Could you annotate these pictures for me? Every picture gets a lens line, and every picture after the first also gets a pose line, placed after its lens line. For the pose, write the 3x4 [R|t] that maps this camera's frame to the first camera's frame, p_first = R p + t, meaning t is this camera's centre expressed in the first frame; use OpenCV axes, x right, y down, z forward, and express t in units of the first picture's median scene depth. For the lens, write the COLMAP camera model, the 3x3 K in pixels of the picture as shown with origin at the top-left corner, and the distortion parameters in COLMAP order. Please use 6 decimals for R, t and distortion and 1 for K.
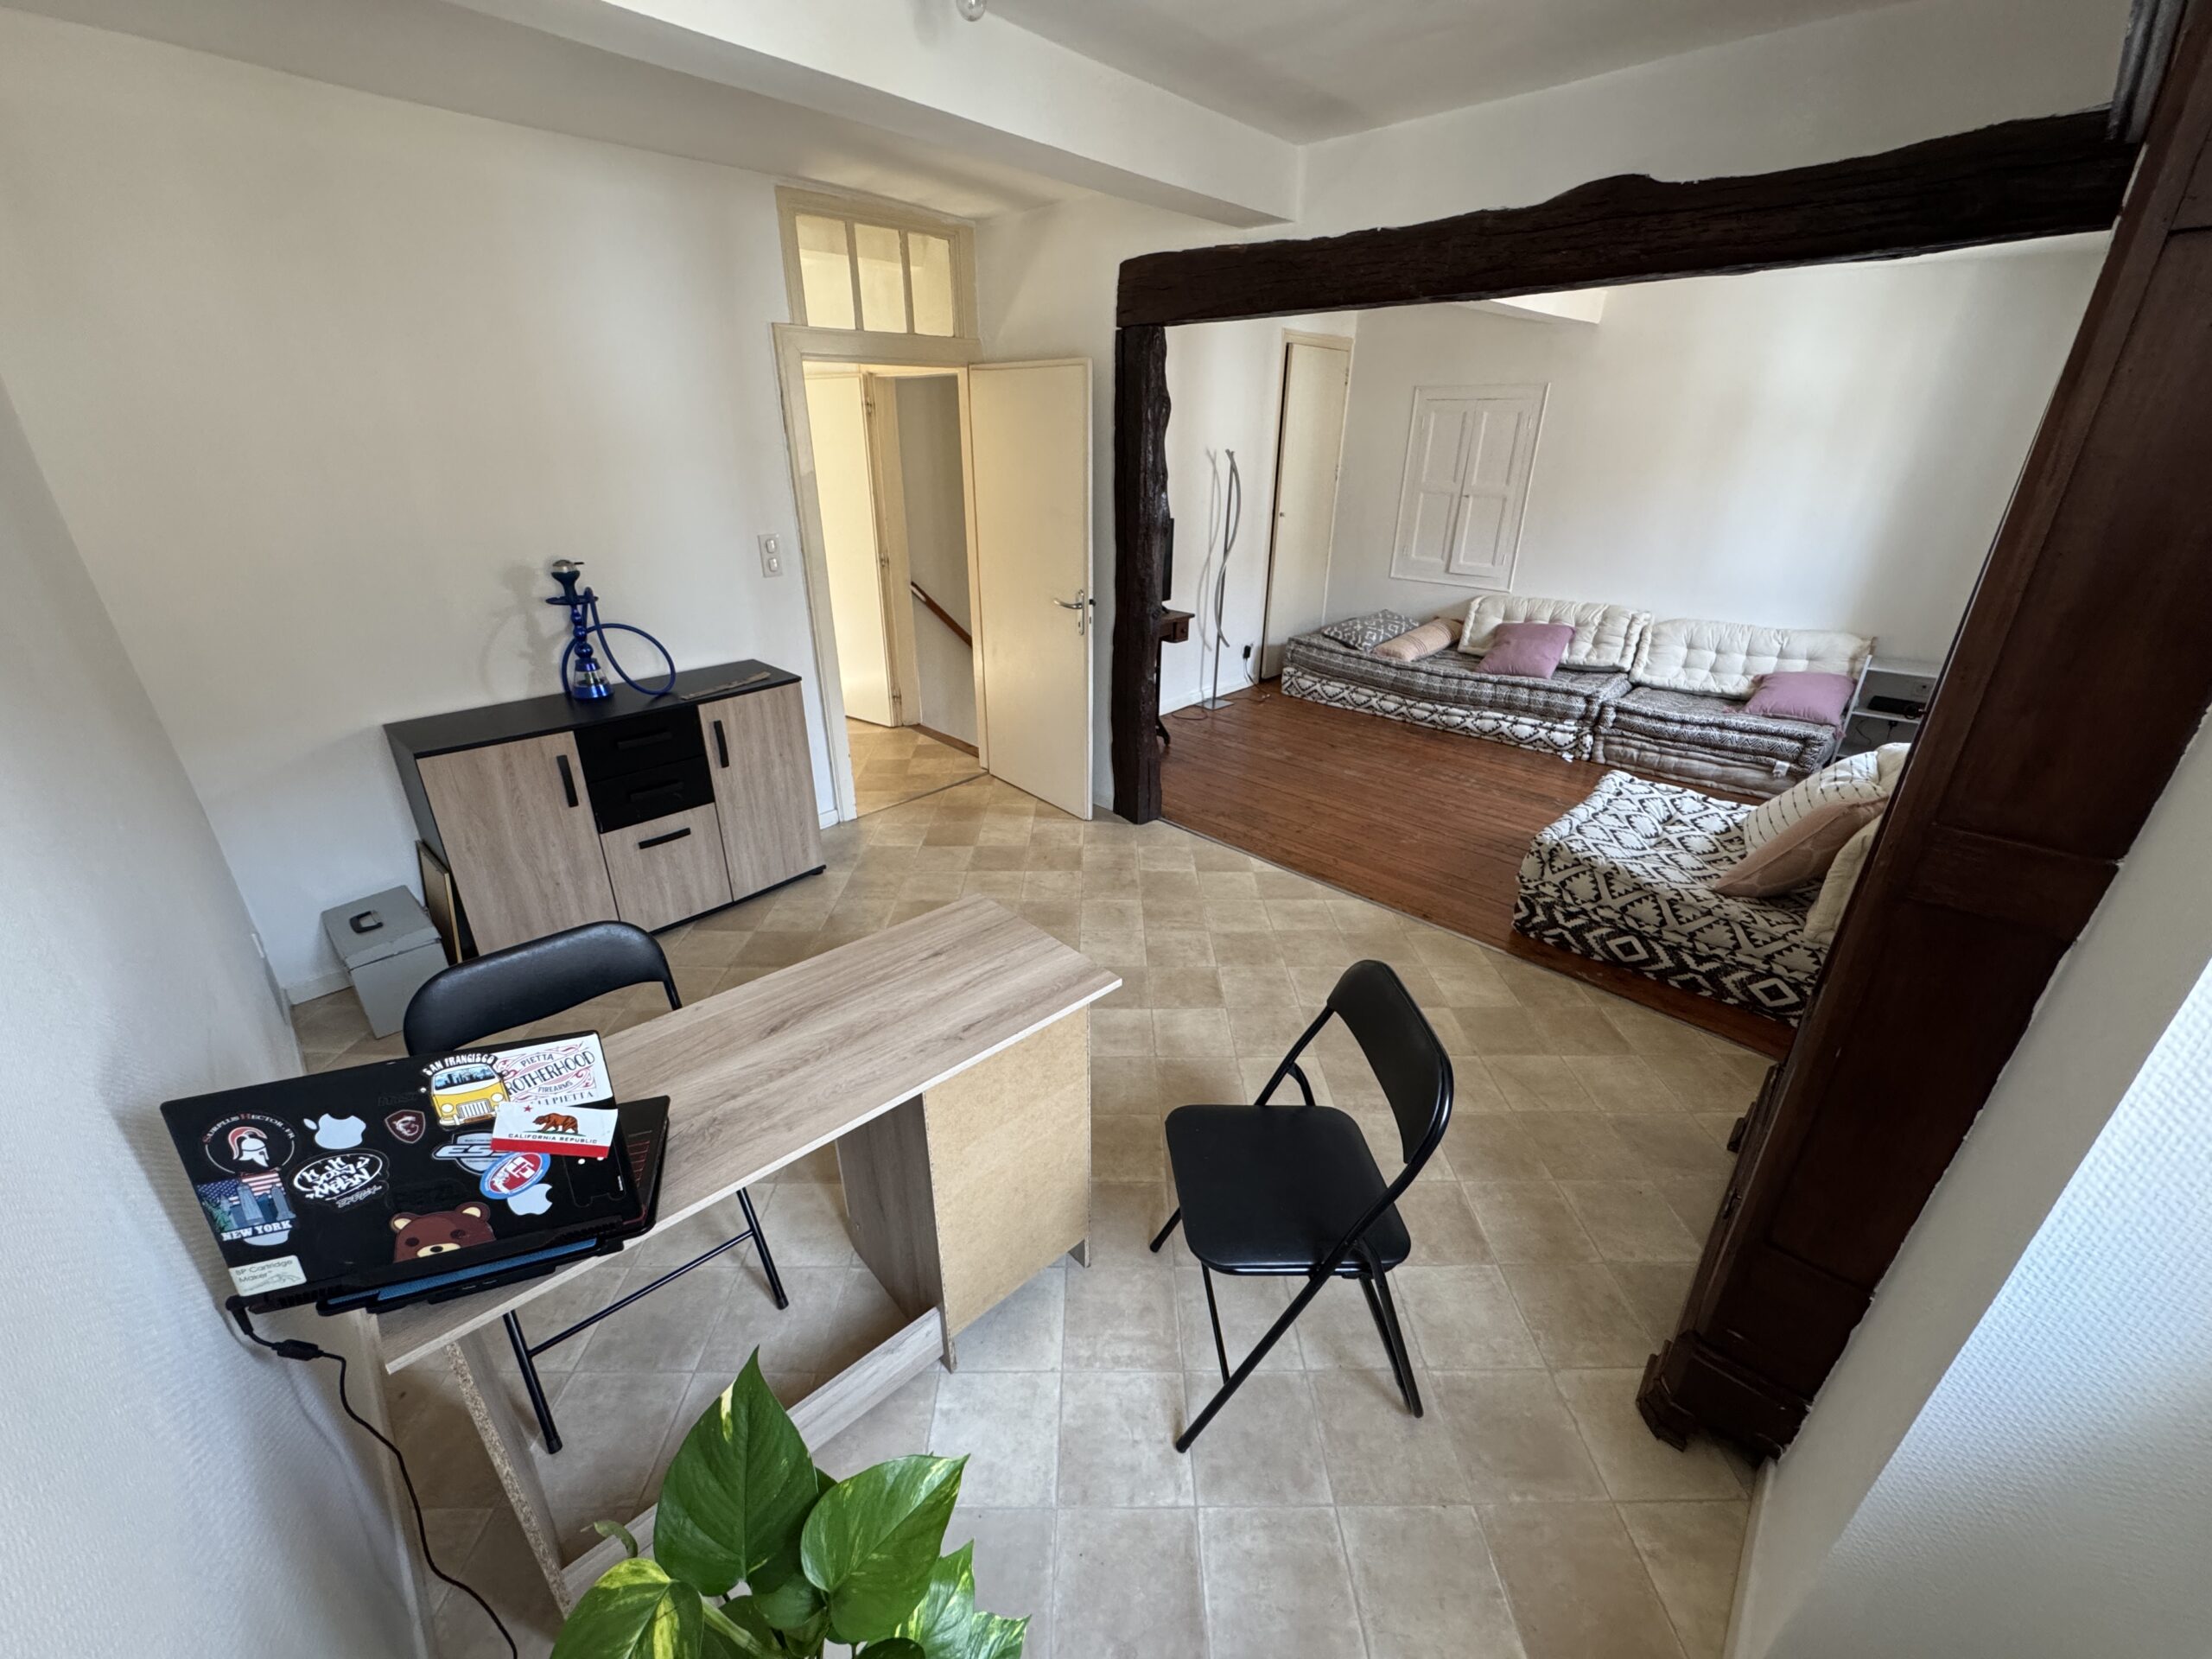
lens RADIAL K [[891.4, 0, 1106.0], [0, 891.4, 829.5], [0, 0, 1]] dist [0.003715, 0.000145]
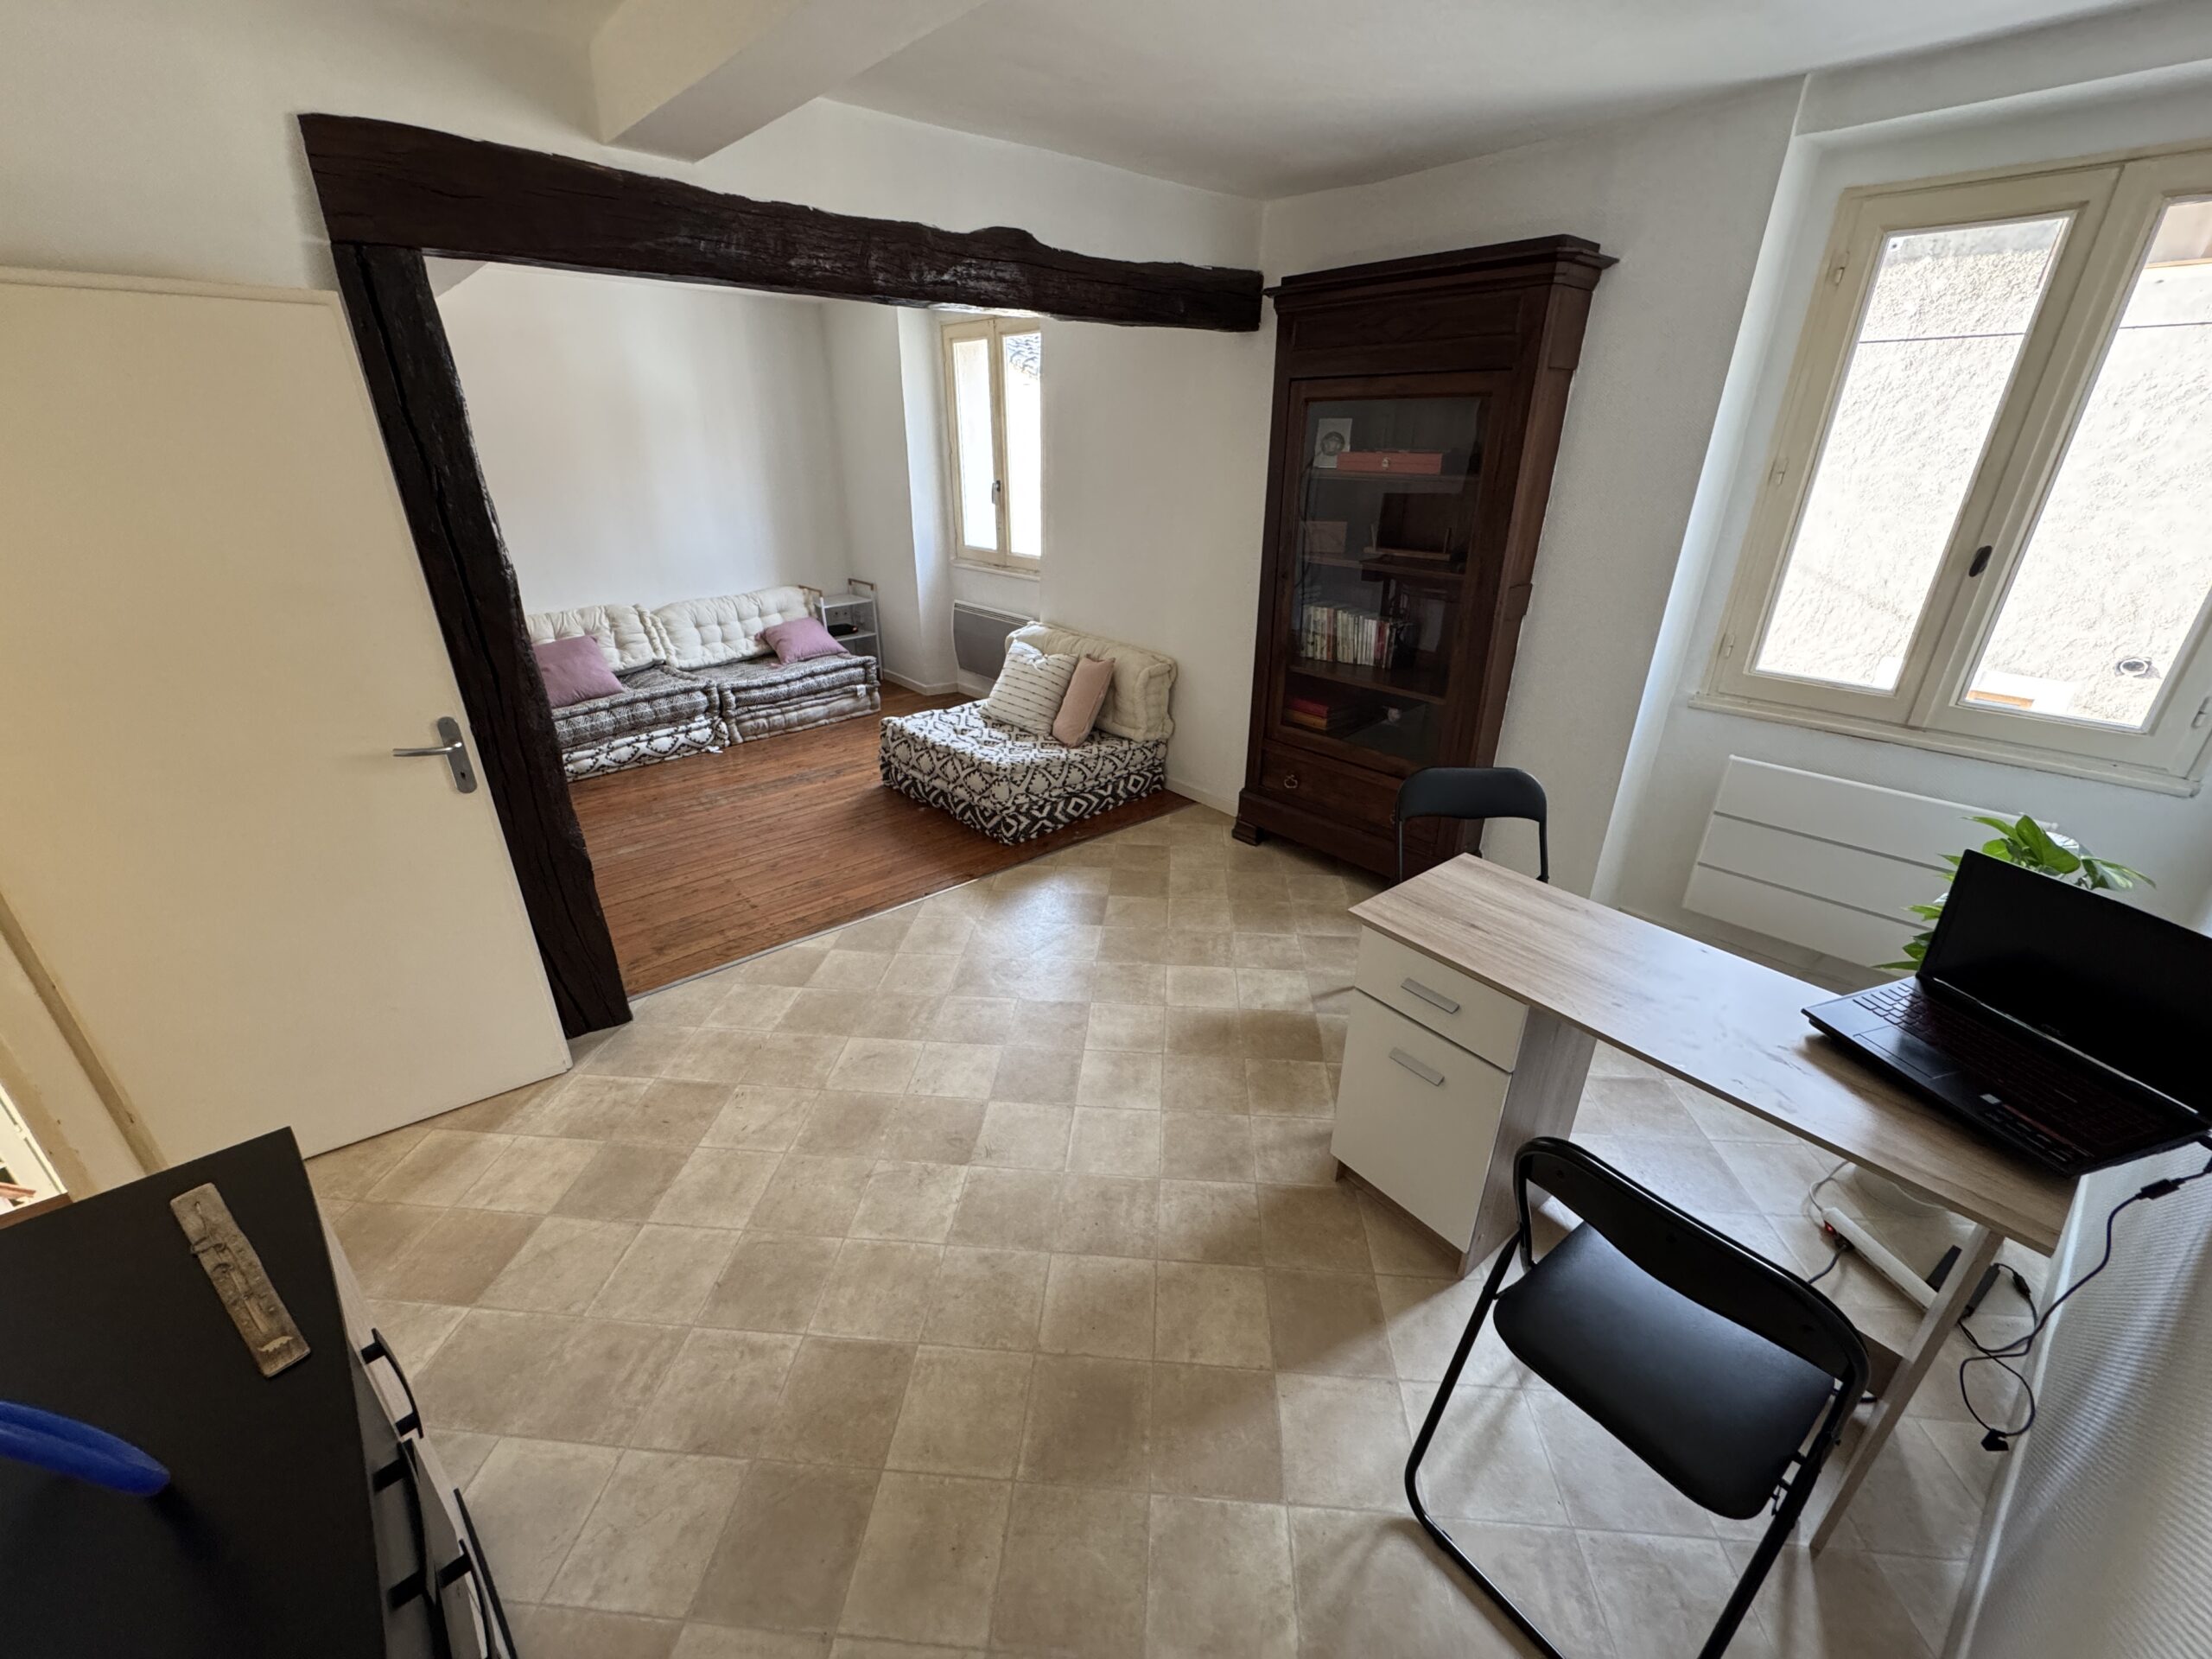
lens RADIAL K [[879.6, 0, 1106.0], [0, 879.6, 829.5], [0, 0, 1]] dist [-0.001285, -0.000316]
pose [[0.085768, -0.418709, 0.904061, -0.414245], [0.405932, 0.843359, 0.352085, -0.188081], [-0.909870, 0.336790, 0.242301, 0.408395]]
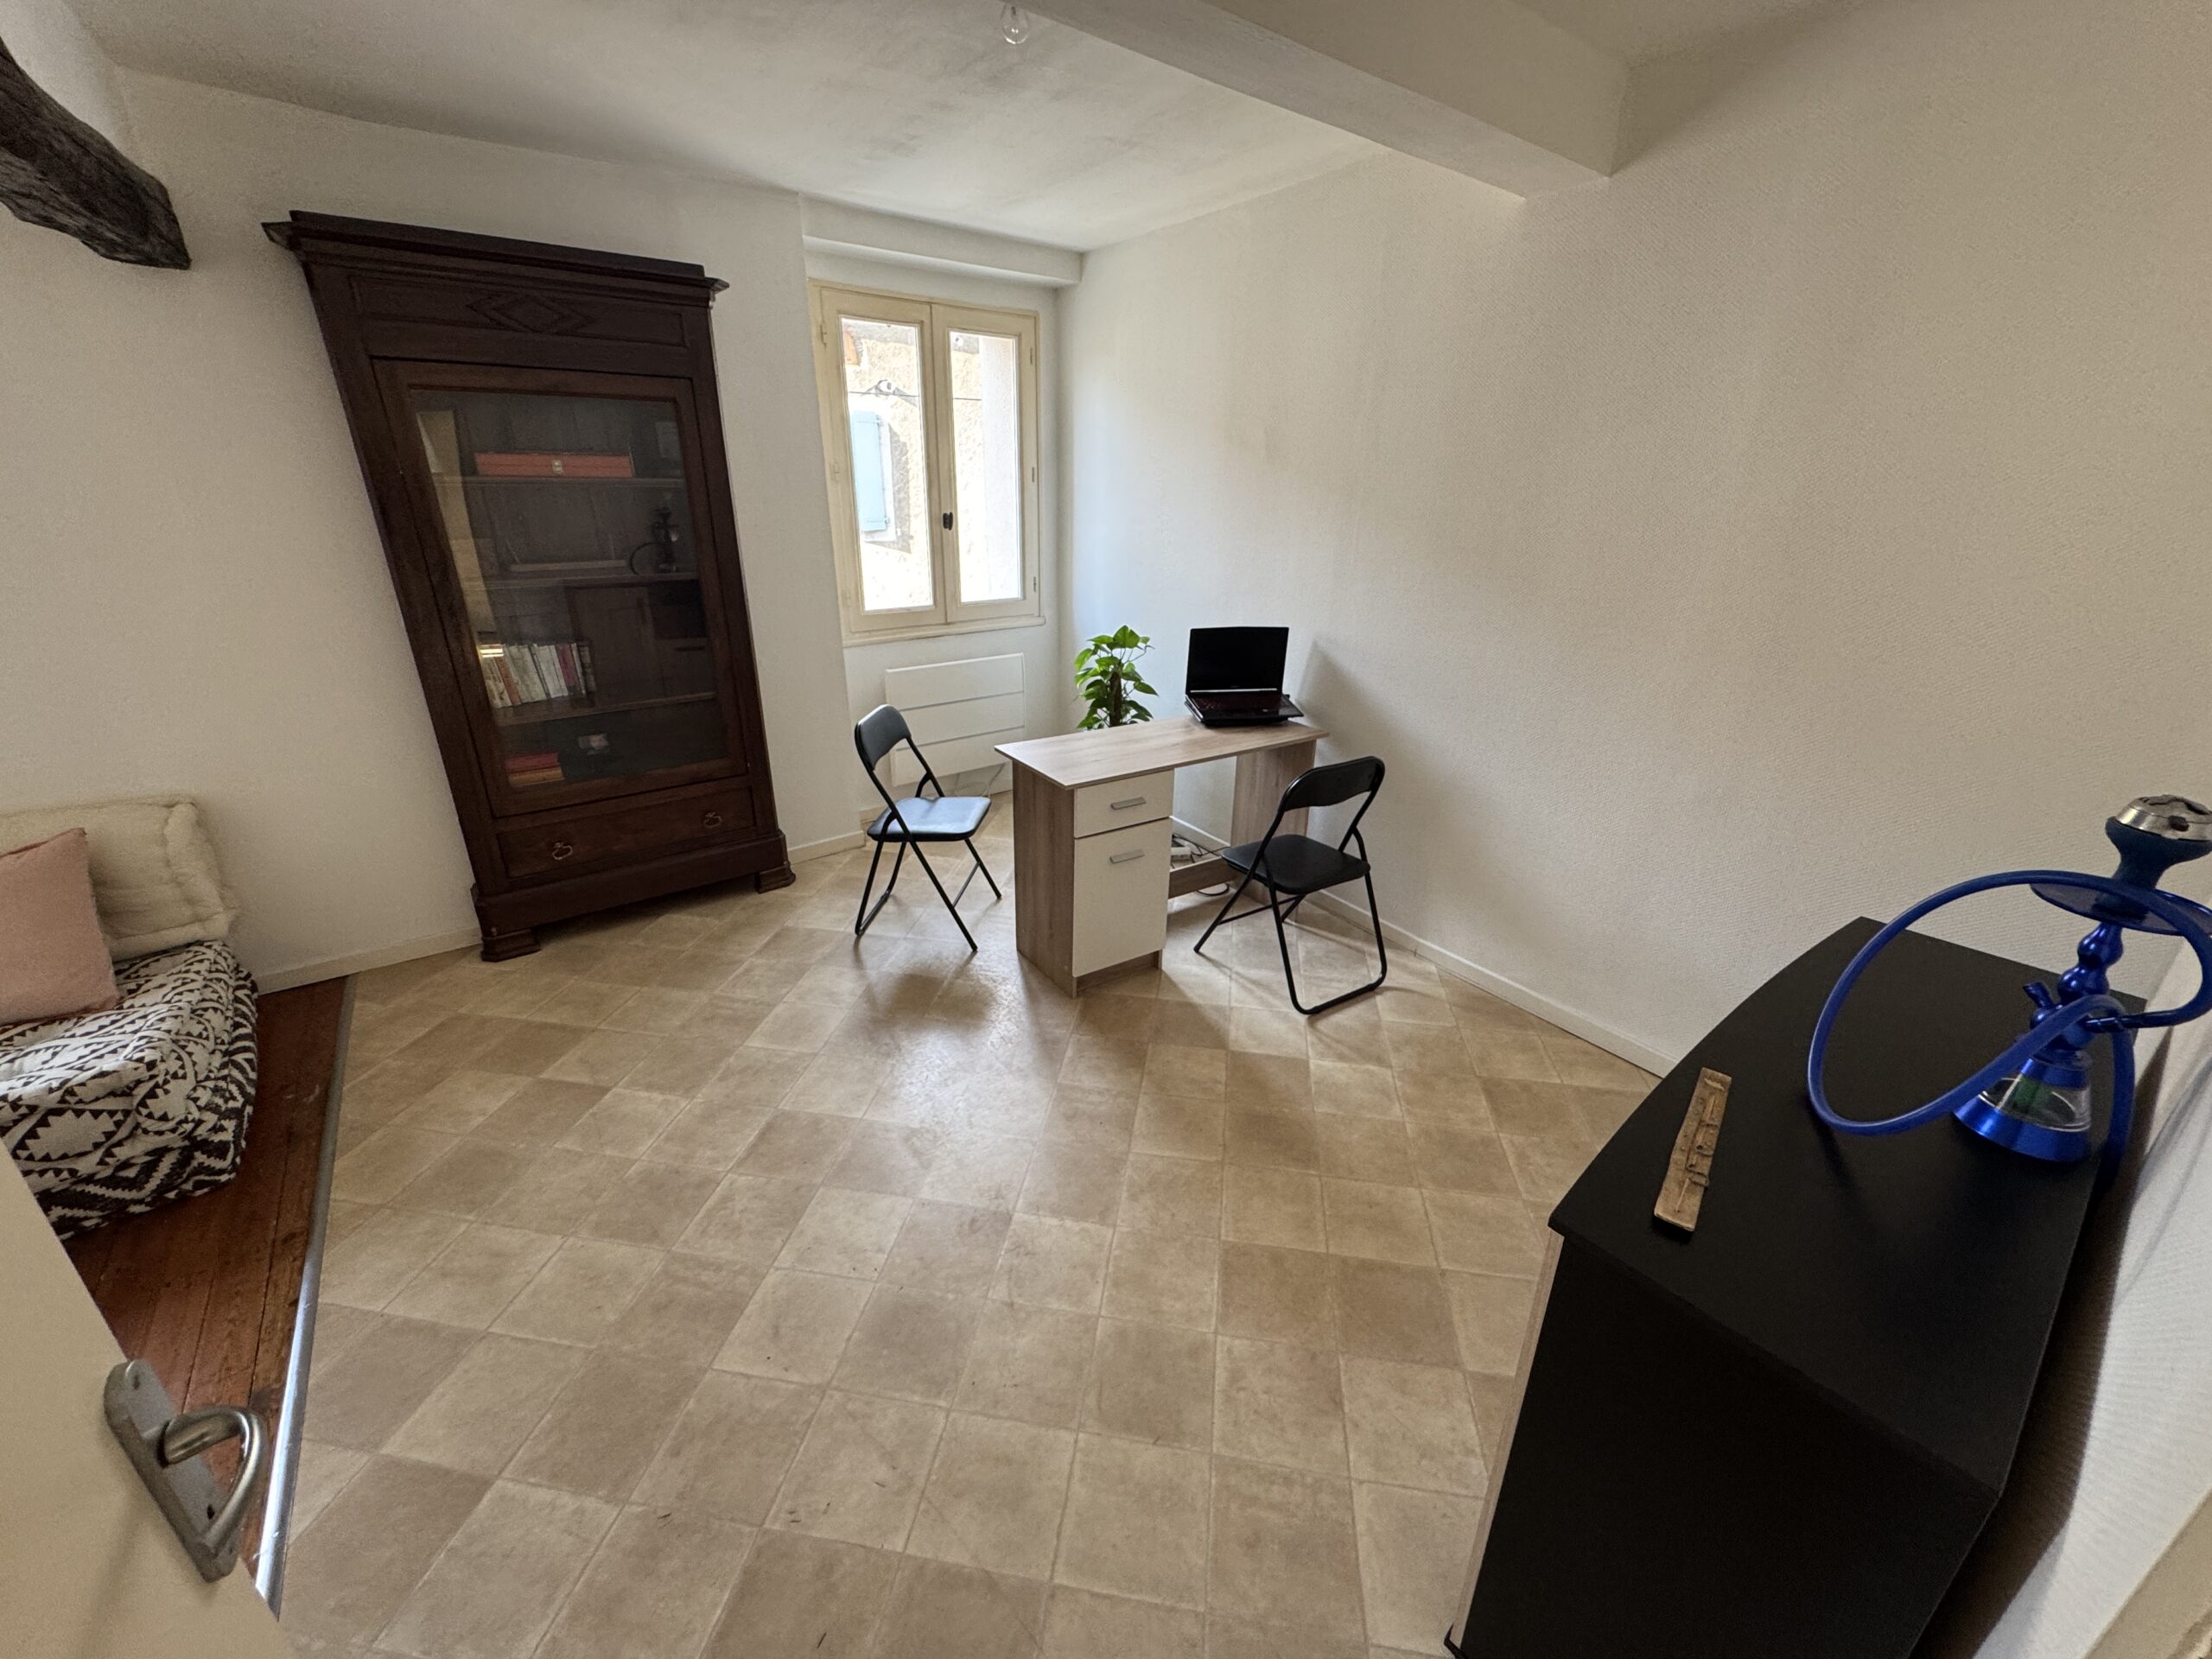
lens RADIAL K [[879.6, 0, 1106.0], [0, 879.6, 829.5], [0, 0, 1]] dist [-0.001285, -0.000316]
pose [[-0.986813, -0.083147, 0.138878, -0.159371], [0.042656, 0.694070, 0.718643, -0.342321], [-0.156144, 0.715090, -0.681370, 0.804027]]
